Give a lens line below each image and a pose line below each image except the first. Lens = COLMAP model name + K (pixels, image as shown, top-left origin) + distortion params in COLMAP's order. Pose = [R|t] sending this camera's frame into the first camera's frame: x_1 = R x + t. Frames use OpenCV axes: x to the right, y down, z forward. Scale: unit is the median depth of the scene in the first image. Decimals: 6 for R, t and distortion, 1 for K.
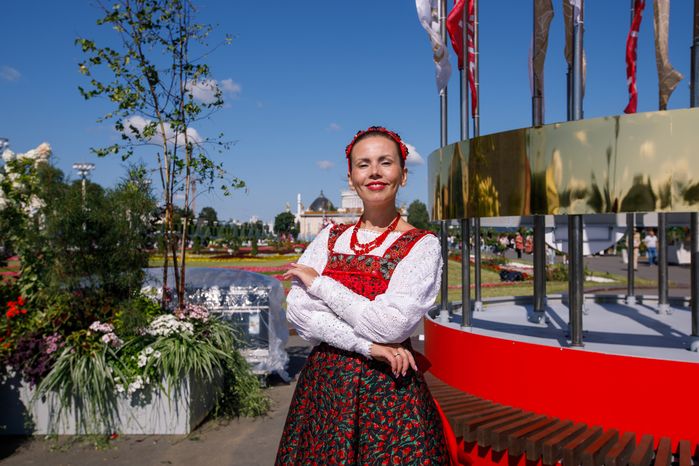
lens RADIAL K [[663.2, 0, 349.6], [0, 663.2, 230.6], [0, 0, 1]] dist [0.107907, 0.020786]
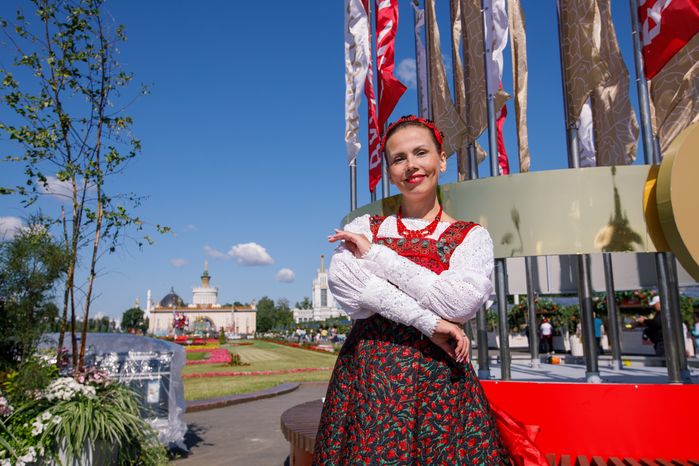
lens RADIAL K [[610.0, 0, 350.2], [0, 610.0, 232.5], [0, 0, 1]] dist [0.108763, 0.026775]
pose [[0.971852, 0.031937, 0.233418, -0.102832], [0.003398, 0.988766, -0.149434, 0.059850], [-0.235569, 0.146021, 0.960825, 0.060350]]
